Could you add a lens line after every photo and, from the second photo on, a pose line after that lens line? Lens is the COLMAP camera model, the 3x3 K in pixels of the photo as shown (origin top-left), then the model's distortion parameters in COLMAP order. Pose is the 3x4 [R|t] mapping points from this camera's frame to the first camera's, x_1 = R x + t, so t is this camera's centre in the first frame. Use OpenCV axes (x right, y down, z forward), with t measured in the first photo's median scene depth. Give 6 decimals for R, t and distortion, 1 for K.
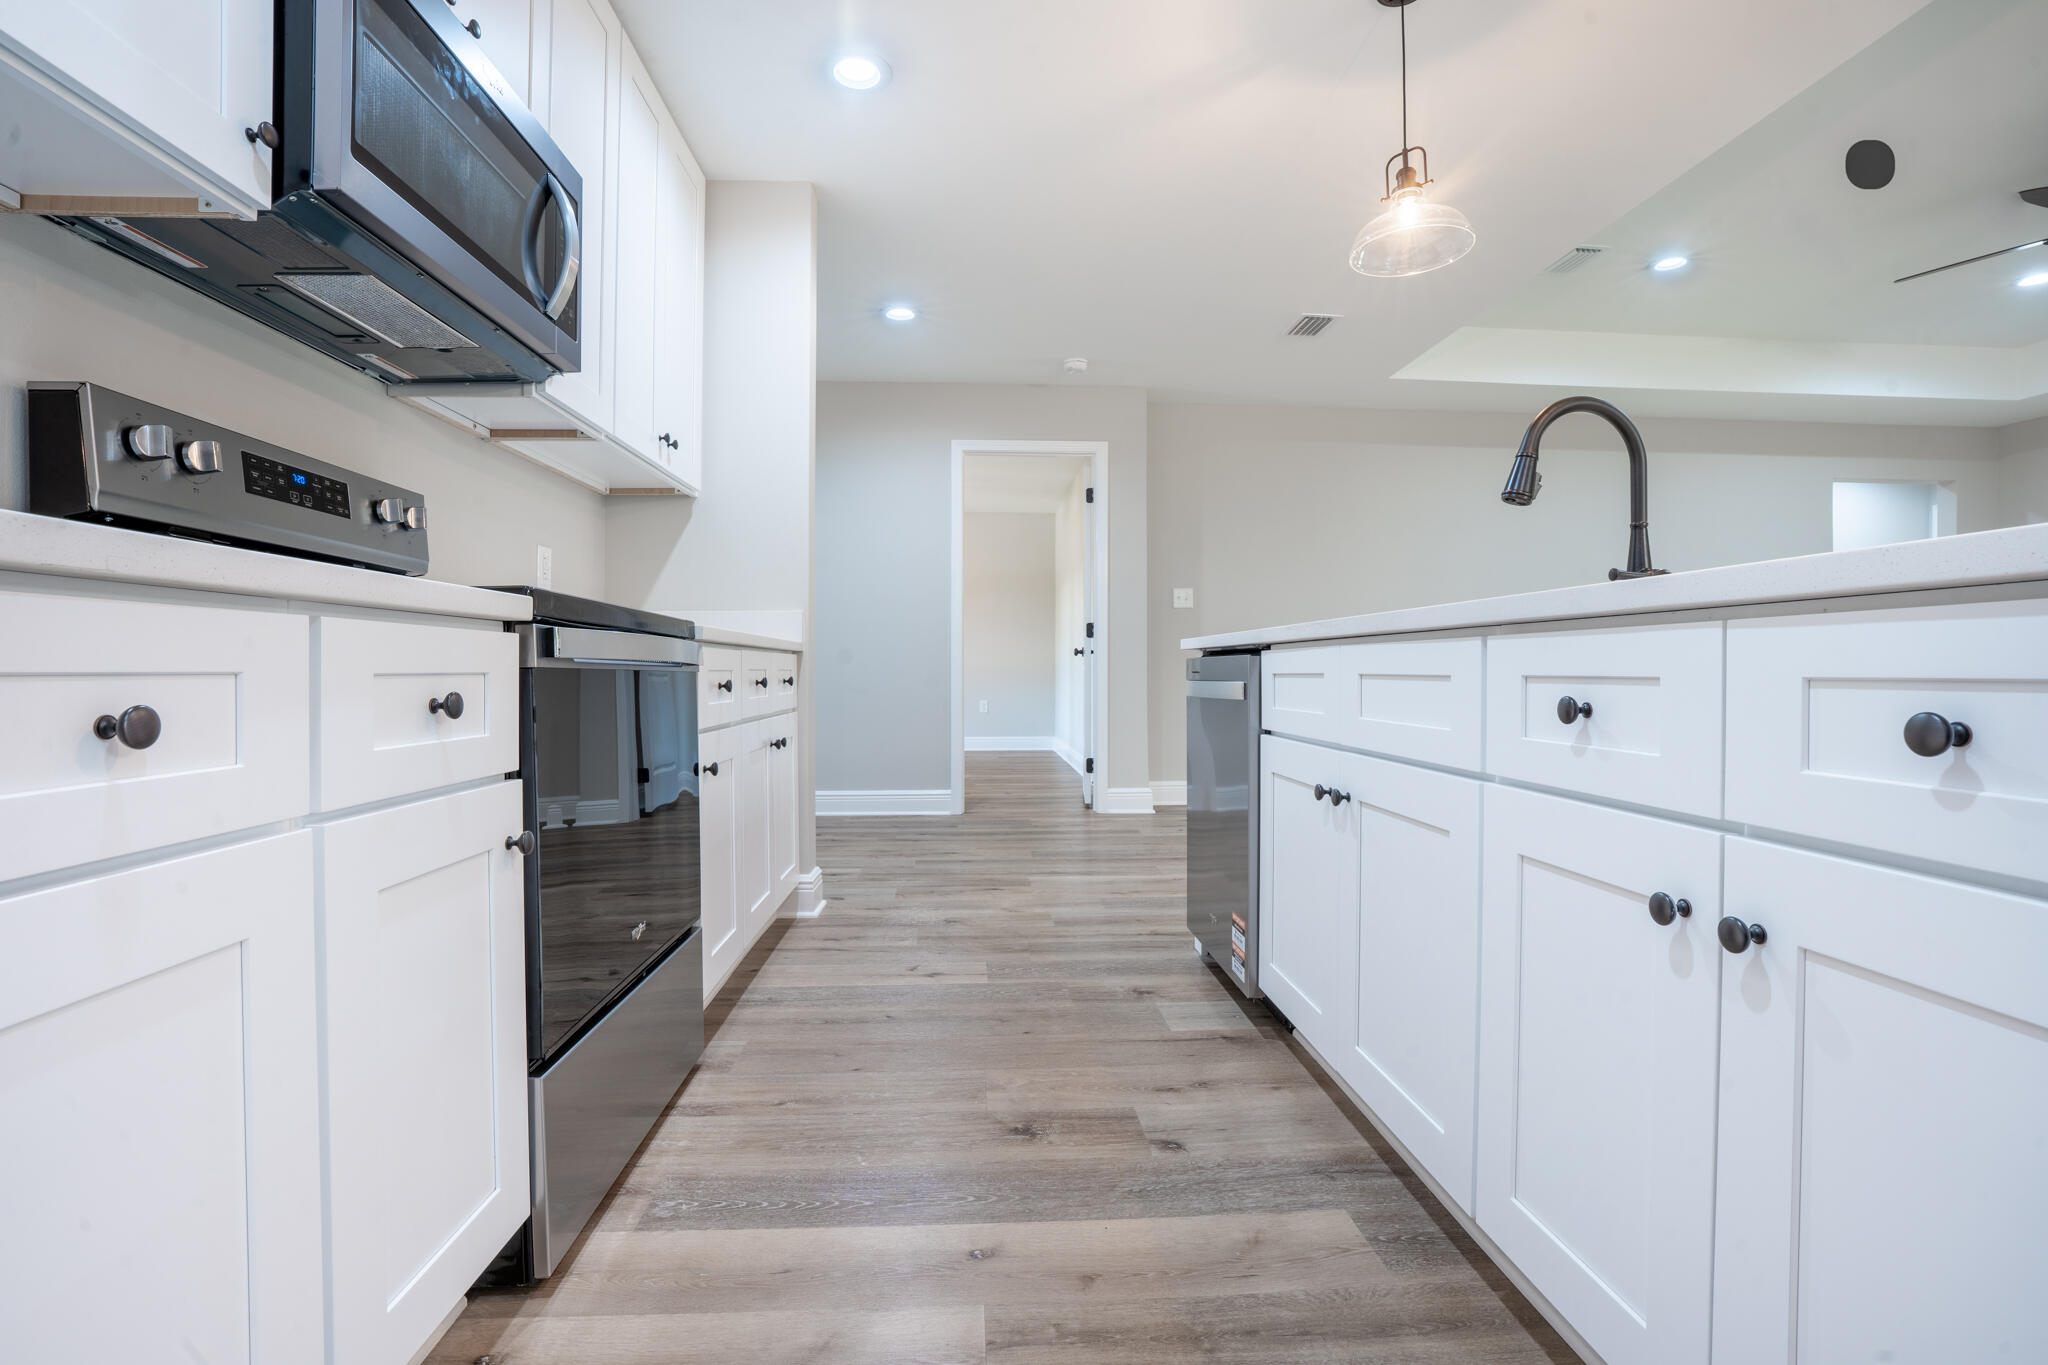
lens RADIAL K [[947.0, 0, 1023.4], [0, 947.0, 673.9], [0, 0, 1]] dist [-0.067680, 0.024265]
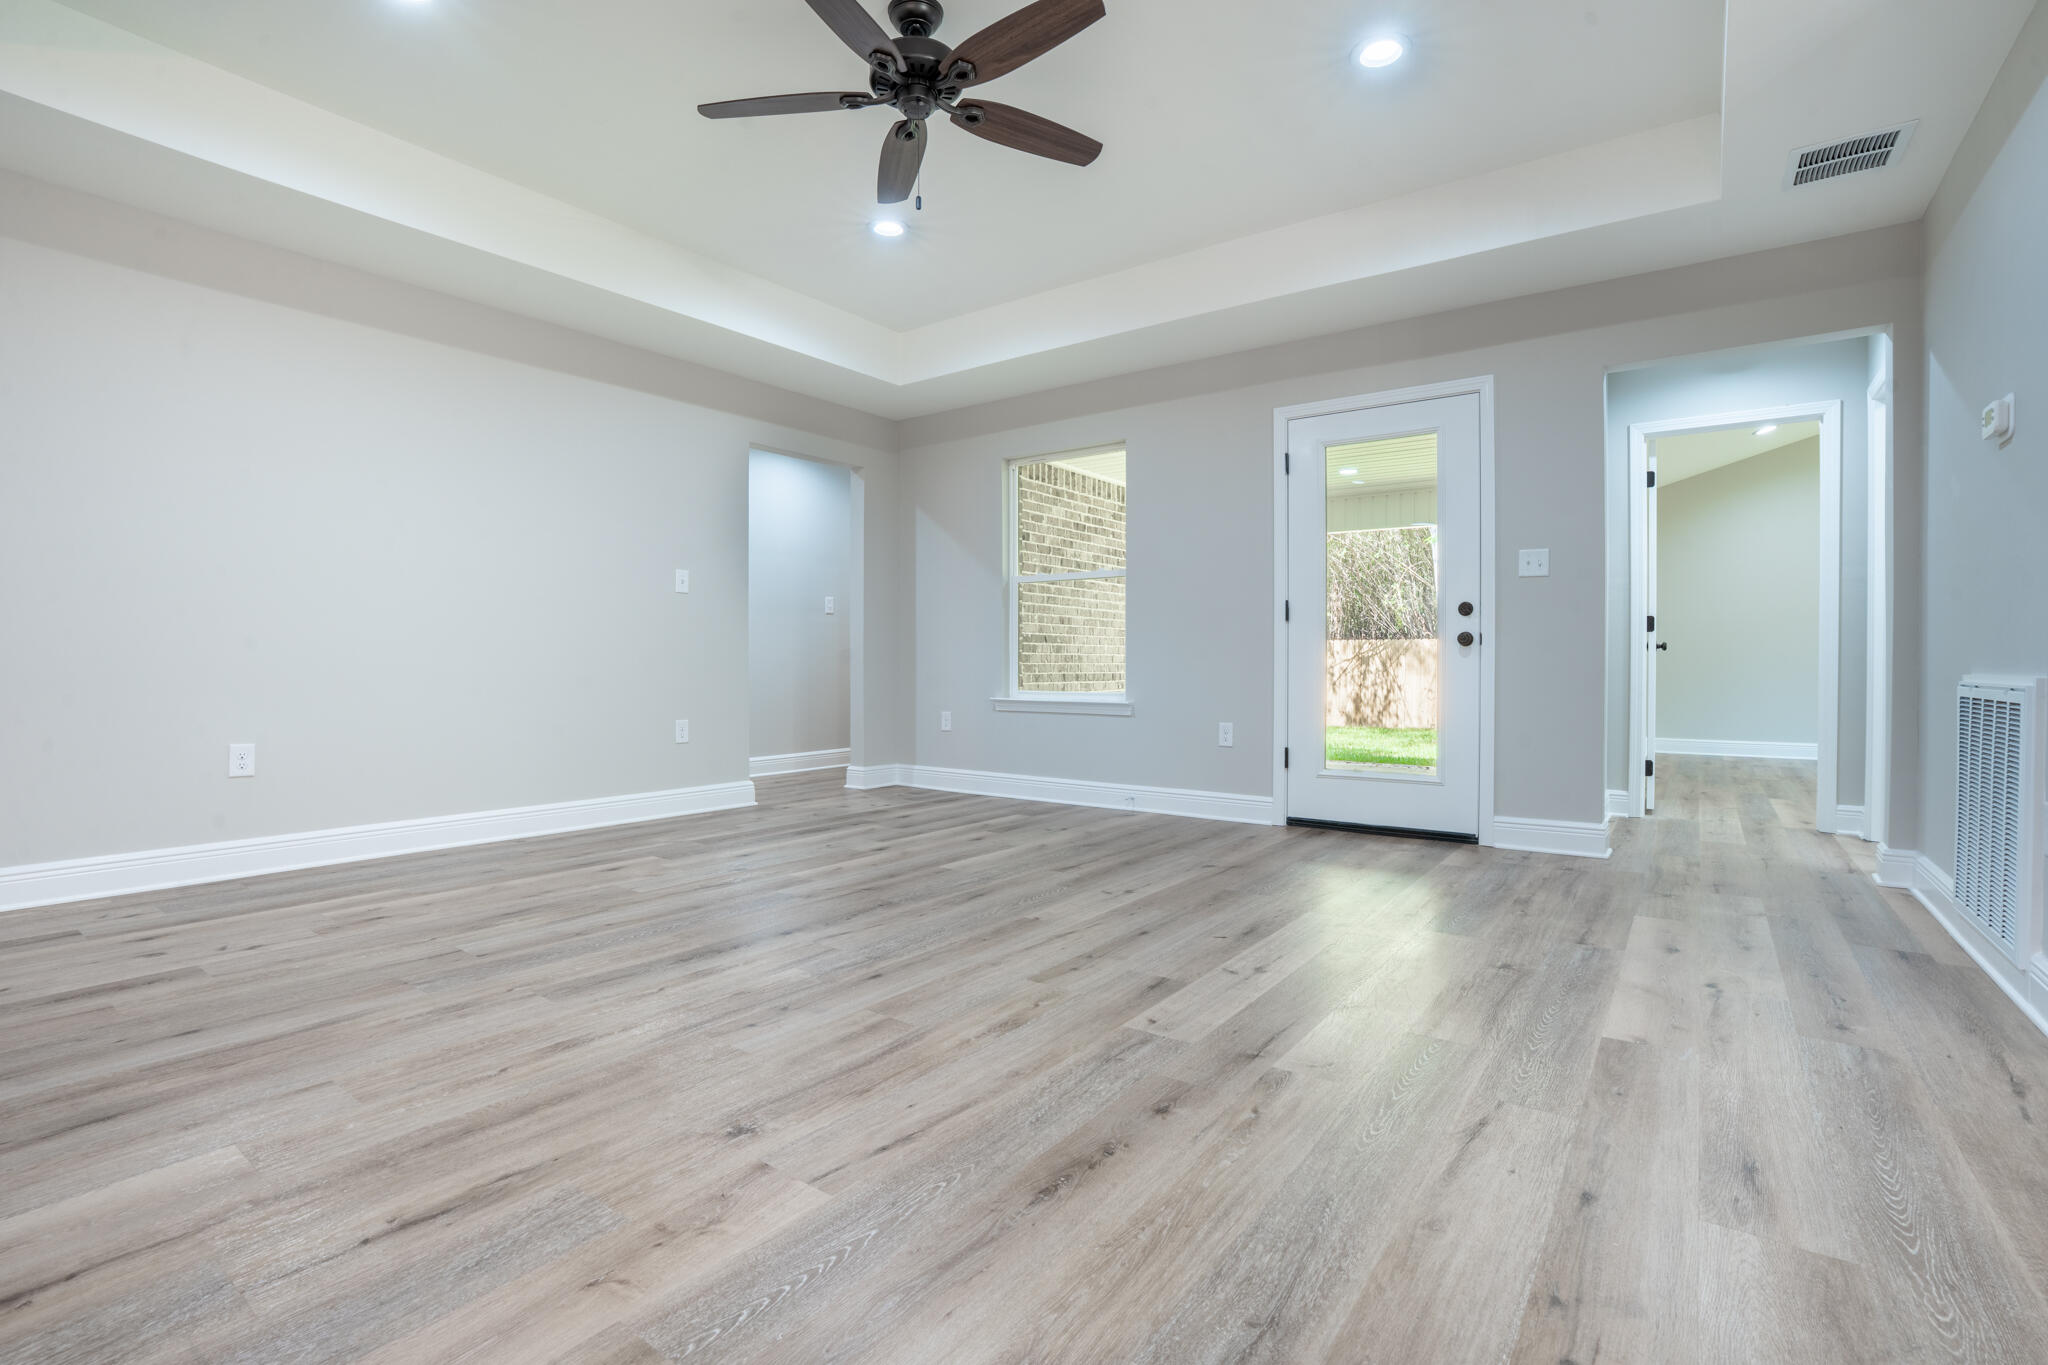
lens RADIAL K [[947.0, 0, 1023.4], [0, 947.0, 673.9], [0, 0, 1]] dist [-0.067680, 0.024265]
pose [[0.640200, -0.008032, 0.768166, 0.951768], [0.001396, 0.999956, 0.009292, -0.002507], [-0.768207, -0.004876, 0.640183, 0.574520]]
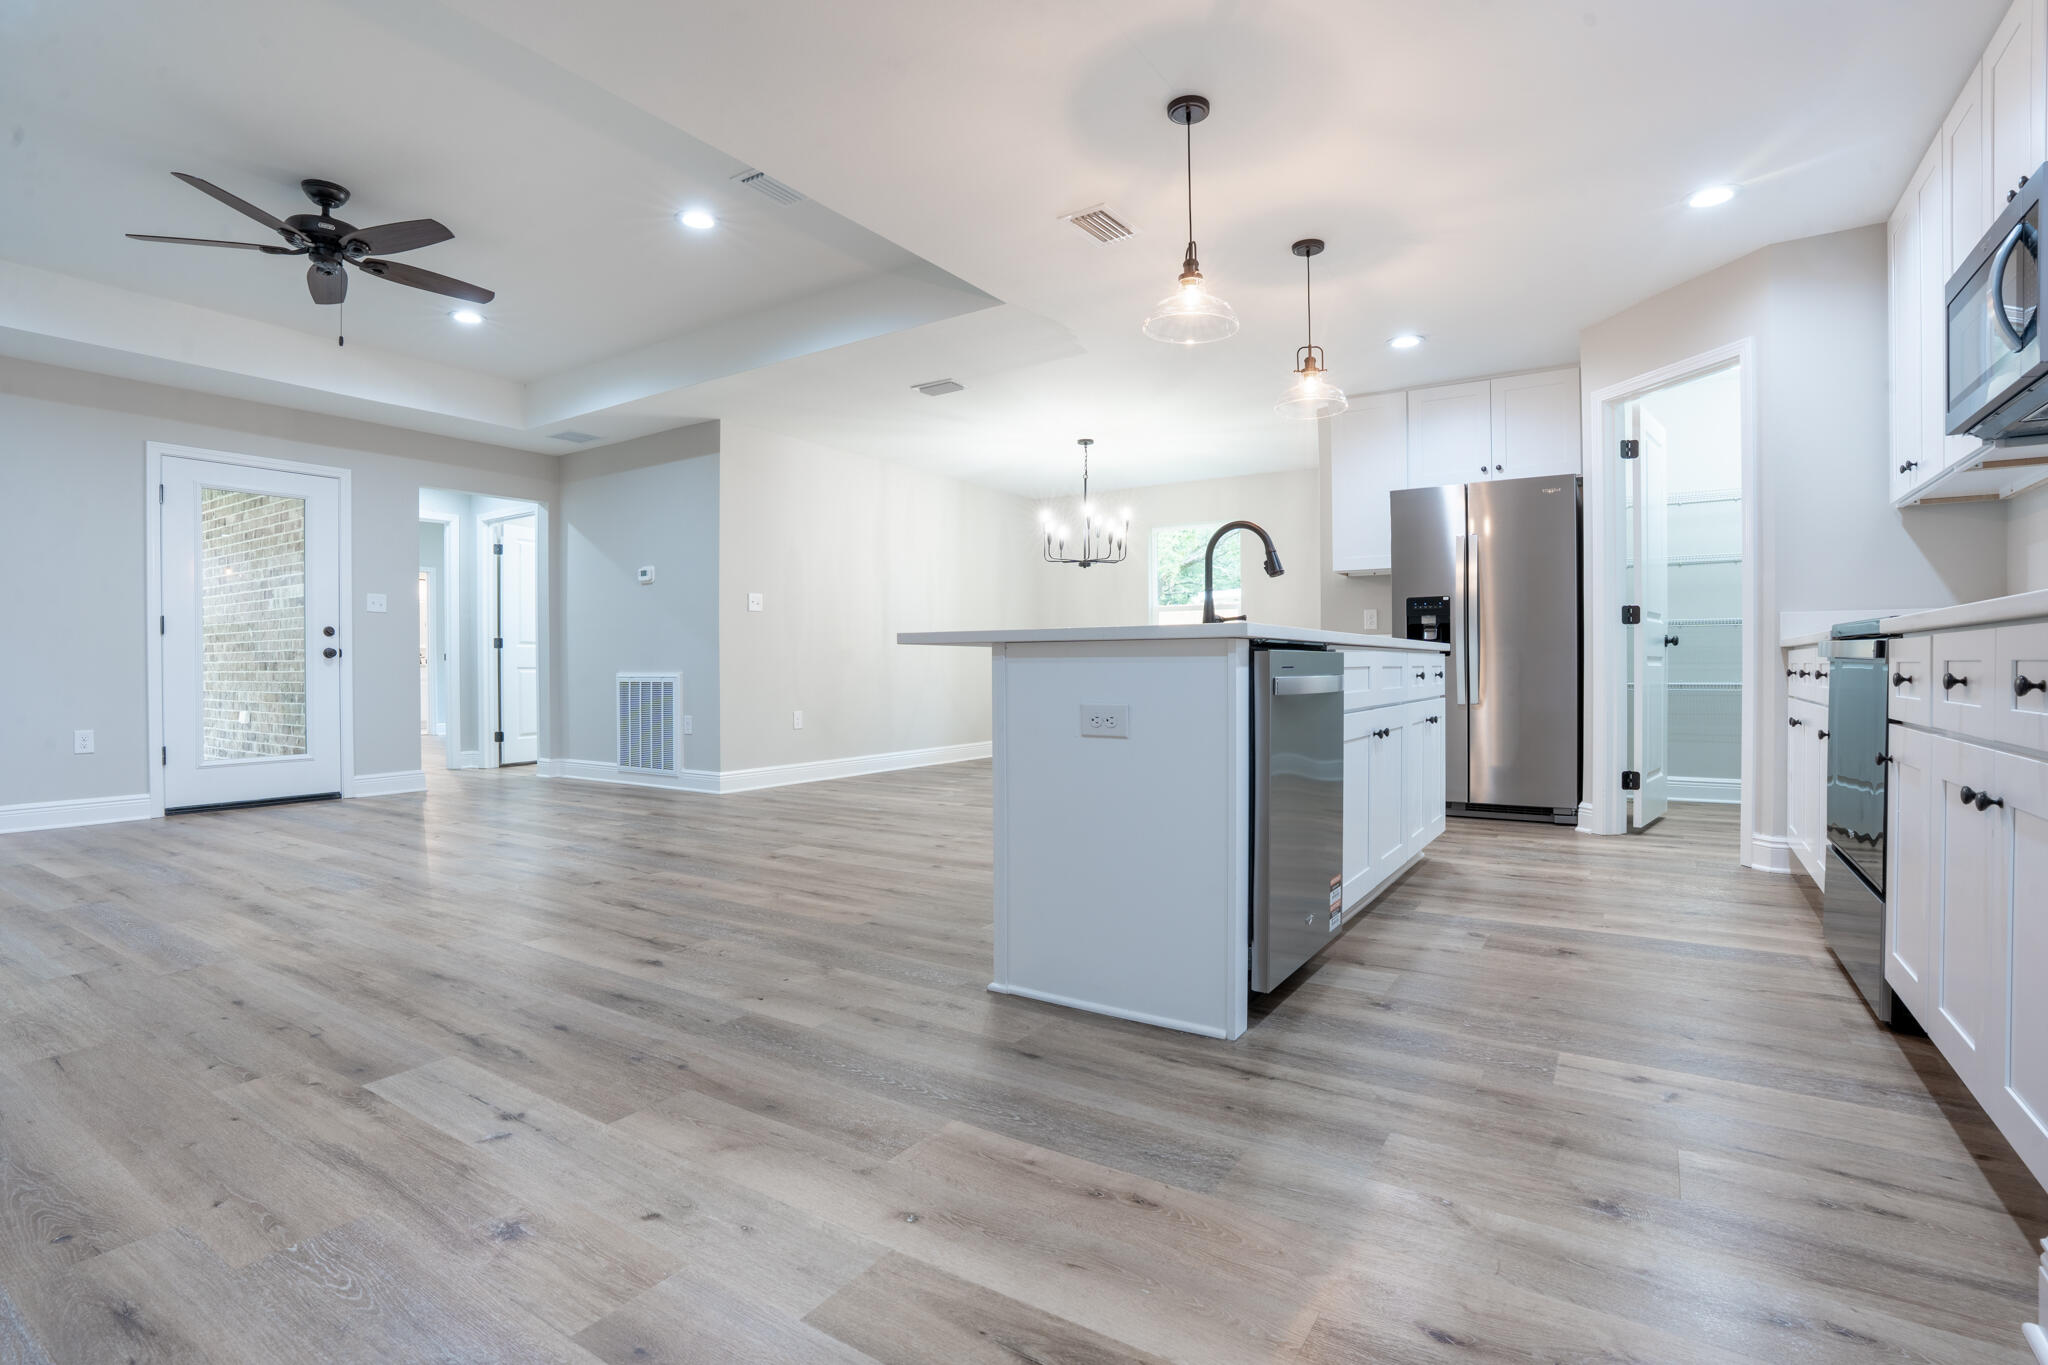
lens RADIAL K [[978.9, 0, 1022.7], [0, 978.9, 676.4], [0, 0, 1]] dist [-0.069971, 0.027332]
pose [[-0.801642, -0.001413, 0.597802, -0.165020], [0.008090, 0.999880, 0.013212, -0.007740], [-0.597749, 0.015427, -0.801535, 2.034188]]
